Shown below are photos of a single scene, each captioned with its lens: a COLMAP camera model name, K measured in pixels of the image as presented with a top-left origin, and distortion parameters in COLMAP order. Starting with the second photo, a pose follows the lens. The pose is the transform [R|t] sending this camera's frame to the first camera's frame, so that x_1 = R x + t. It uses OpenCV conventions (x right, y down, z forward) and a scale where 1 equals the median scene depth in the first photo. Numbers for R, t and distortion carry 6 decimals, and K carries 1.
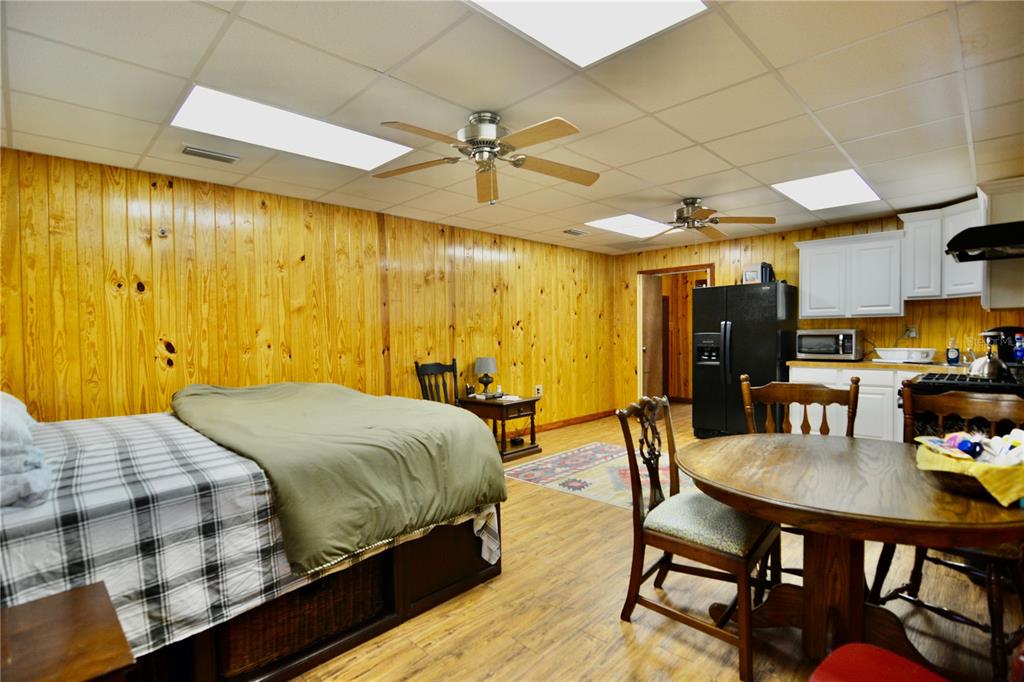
lens RADIAL K [[494.1, 0, 511.4], [0, 494.1, 344.8], [0, 0, 1]] dist [0.000064, -0.011606]
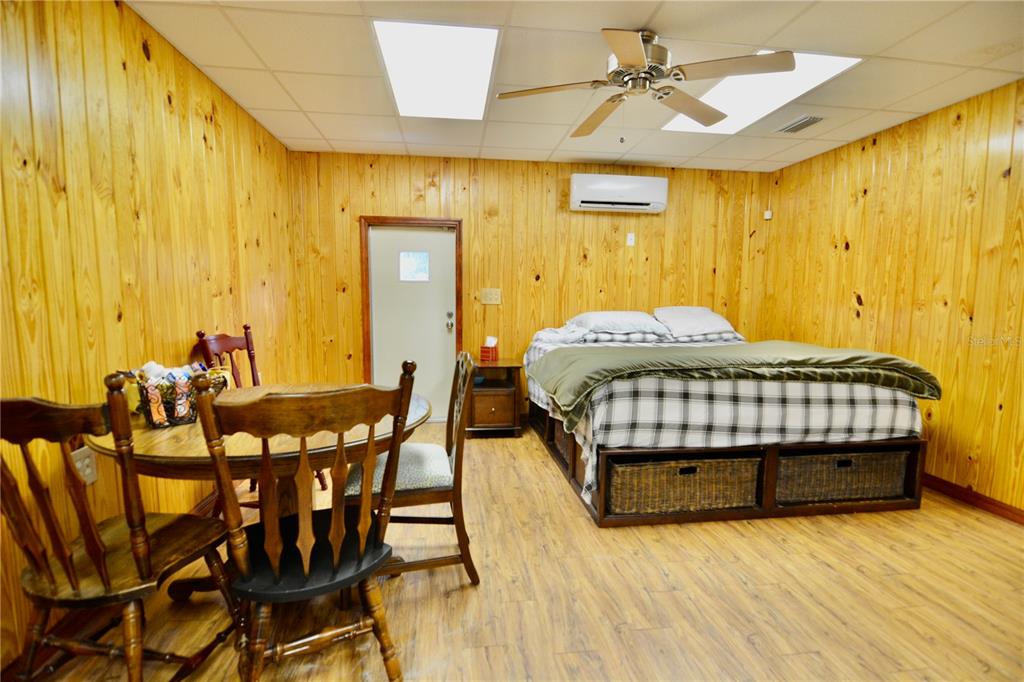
lens RADIAL K [[494.1, 0, 511.4], [0, 494.1, 344.8], [0, 0, 1]] dist [0.000064, -0.011606]
pose [[-0.619027, 0.079709, -0.781314, 0.558598], [-0.031410, 0.991528, 0.126041, -0.008544], [0.784741, 0.102564, -0.611279, 0.968205]]
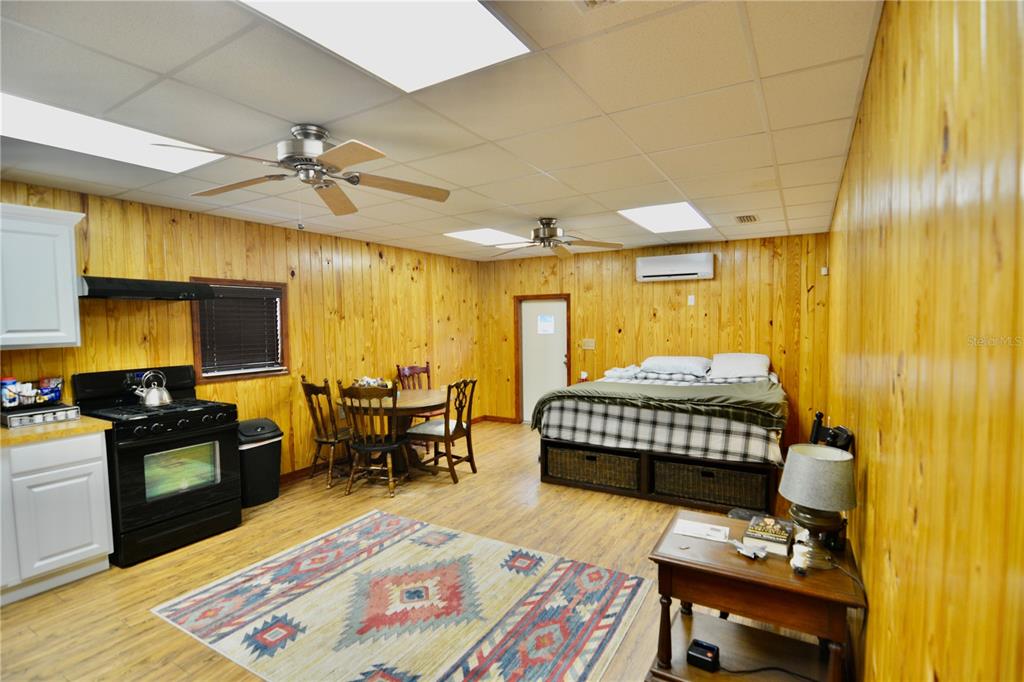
lens RADIAL K [[494.1, 0, 511.4], [0, 494.1, 344.8], [0, 0, 1]] dist [0.000064, -0.011606]
pose [[-0.971569, 0.028067, -0.235088, 0.327701], [0.009665, 0.996822, 0.079068, -0.107630], [0.236560, 0.074548, -0.968753, 1.786295]]
